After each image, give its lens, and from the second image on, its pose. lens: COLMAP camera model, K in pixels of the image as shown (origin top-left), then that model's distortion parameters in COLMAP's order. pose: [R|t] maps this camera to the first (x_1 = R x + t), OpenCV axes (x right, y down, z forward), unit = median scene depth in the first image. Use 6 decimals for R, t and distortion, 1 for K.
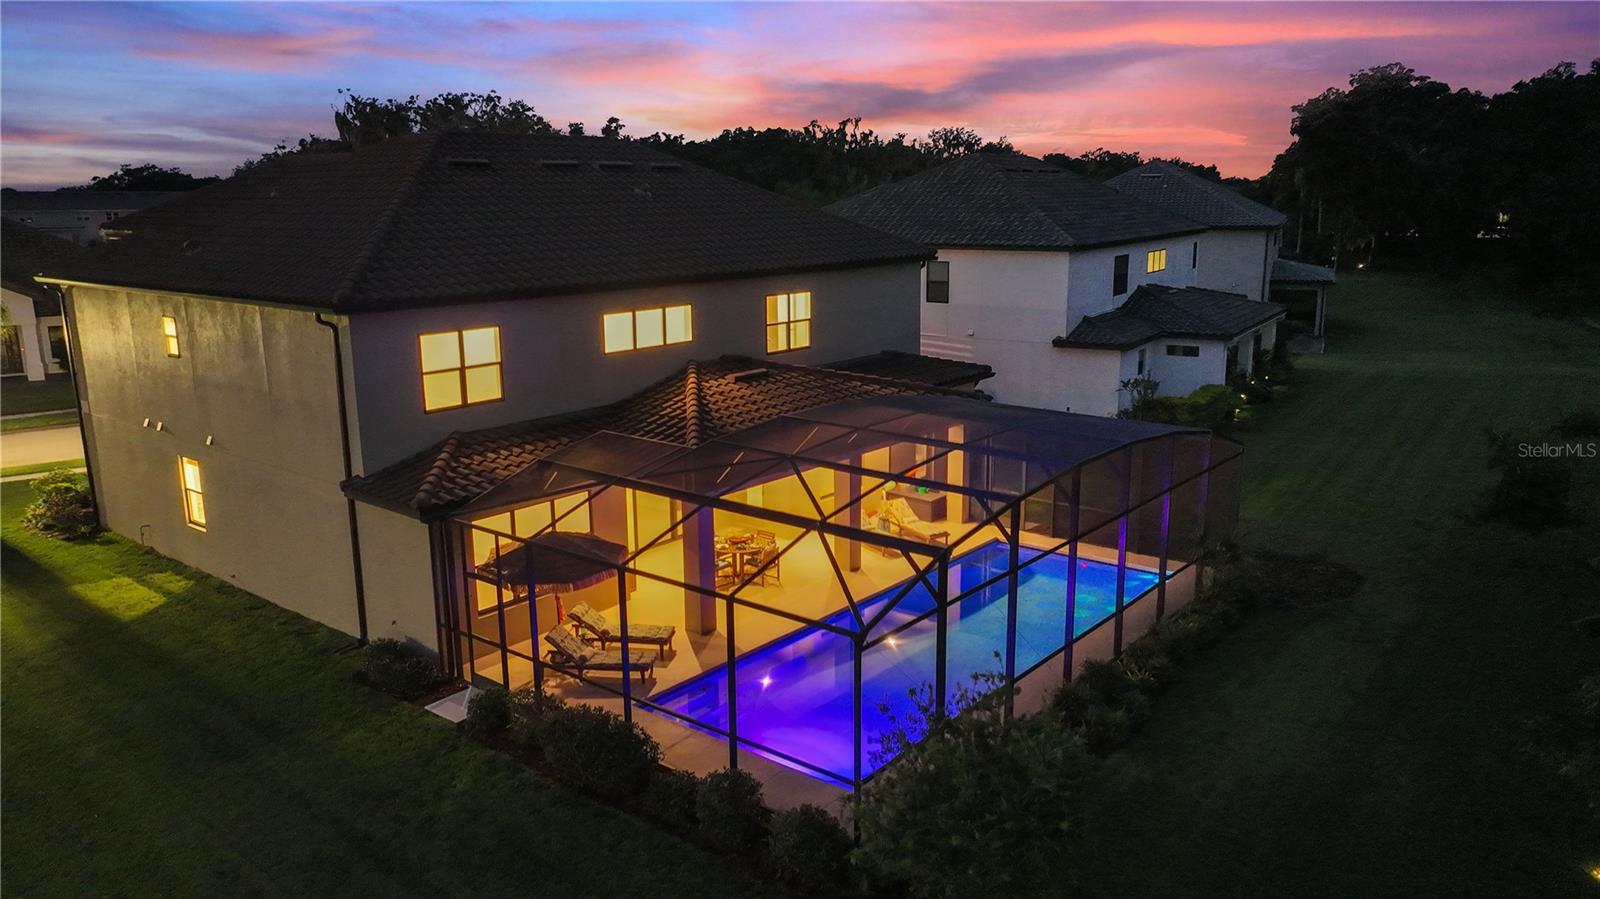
lens RADIAL K [[1144.6, 0, 800.0], [0, 1144.6, 449.5], [0, 0, 1]] dist [-0.002866, 0.003781]
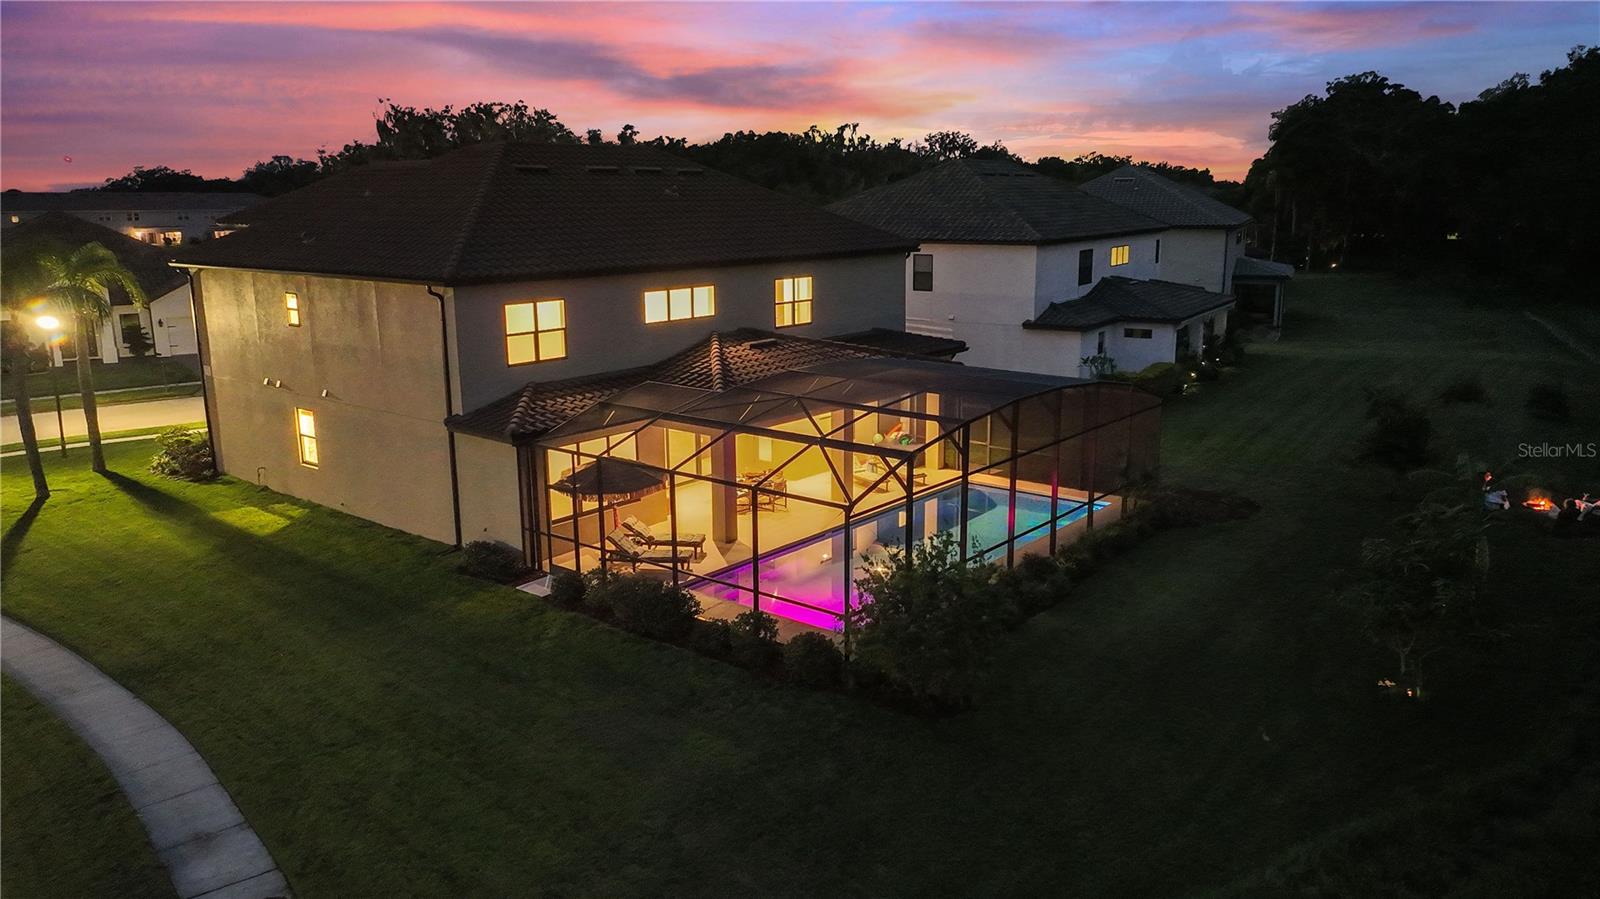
lens RADIAL K [[1144.6, 0, 800.0], [0, 1144.6, 449.5], [0, 0, 1]] dist [-0.002866, 0.003781]
pose [[0.999998, 0.001279, 0.001237, -0.003788], [-0.001277, 0.999997, -0.002106, 0.038808], [-0.001239, 0.002104, 0.999997, -0.166385]]
